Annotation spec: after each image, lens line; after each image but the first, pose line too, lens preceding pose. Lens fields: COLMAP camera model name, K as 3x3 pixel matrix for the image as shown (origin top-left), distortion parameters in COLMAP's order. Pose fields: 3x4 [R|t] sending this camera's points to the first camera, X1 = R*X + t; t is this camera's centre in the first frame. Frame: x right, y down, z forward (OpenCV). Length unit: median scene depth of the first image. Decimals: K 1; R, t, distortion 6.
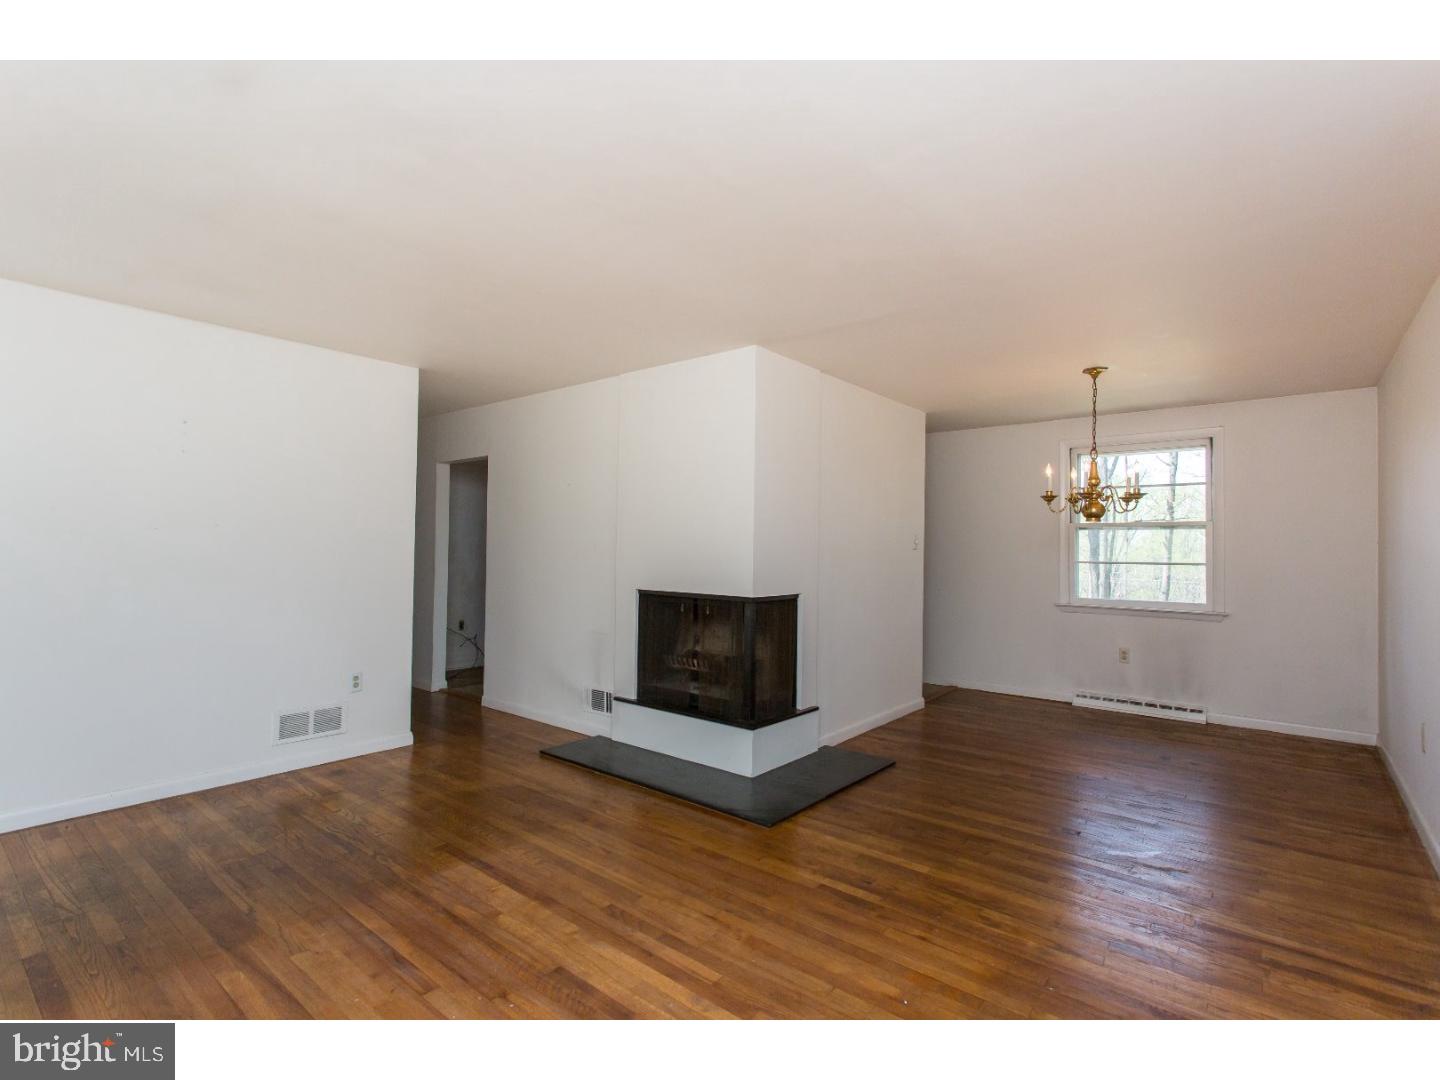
lens RADIAL K [[688.1, 0, 714.6], [0, 688.1, 537.5], [0, 0, 1]] dist [0.000338, 0.000117]
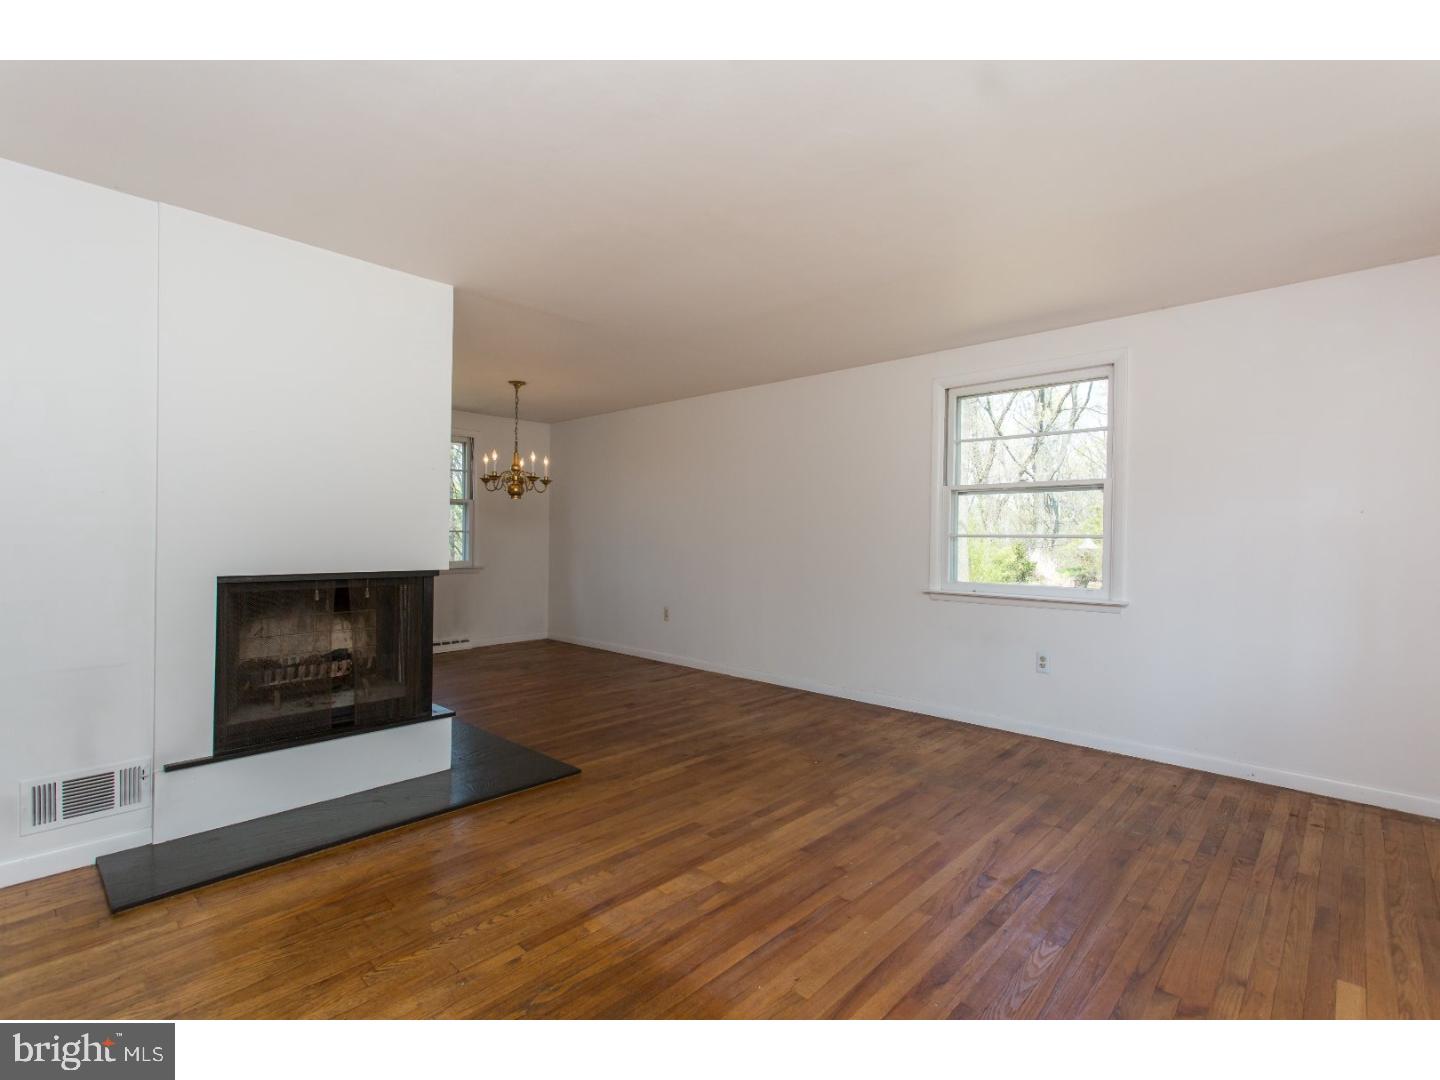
lens RADIAL K [[675.5, 0, 720.0], [0, 675.5, 540.0], [0, 0, 1]] dist [0.006958, -0.000154]
pose [[0.061253, -0.018416, 0.997952, -0.730652], [-0.029485, 0.999360, 0.020252, 0.018245], [-0.997687, -0.030666, 0.060670, 0.544919]]
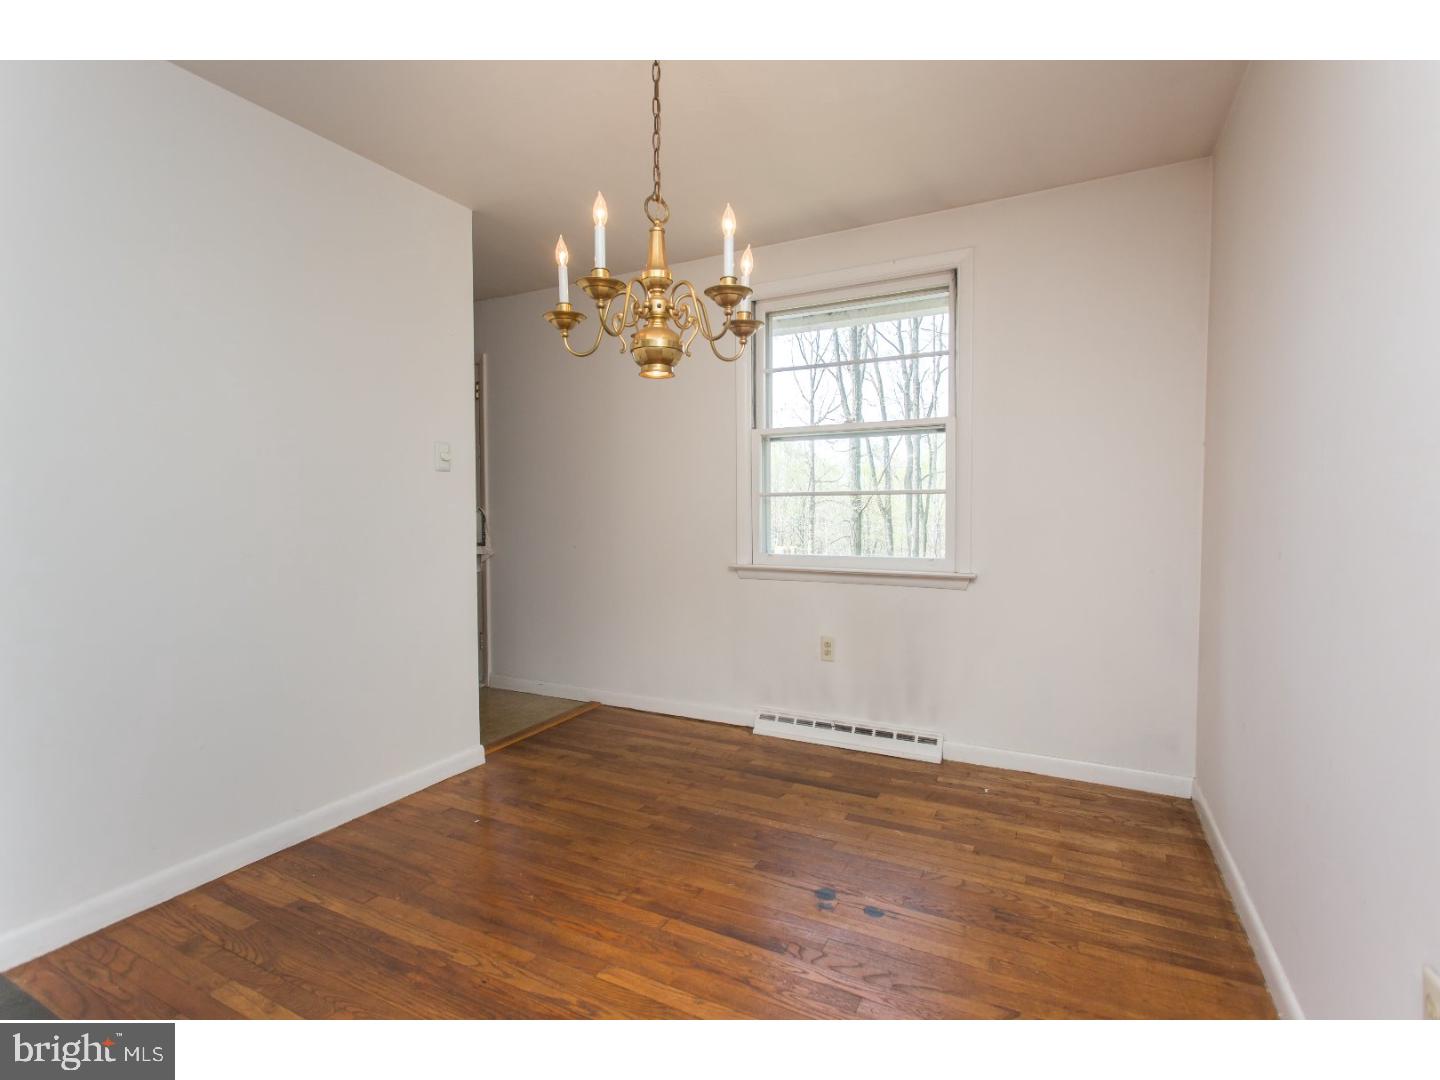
lens RADIAL K [[681.1, 0, 740.1], [0, 681.1, 536.7], [0, 0, 1]] dist [0.025410, -0.000073]
pose [[0.972449, -0.018206, 0.232403, 0.515570], [0.005596, 0.998482, 0.054801, 0.054601], [-0.233048, -0.051991, 0.971074, 0.597809]]
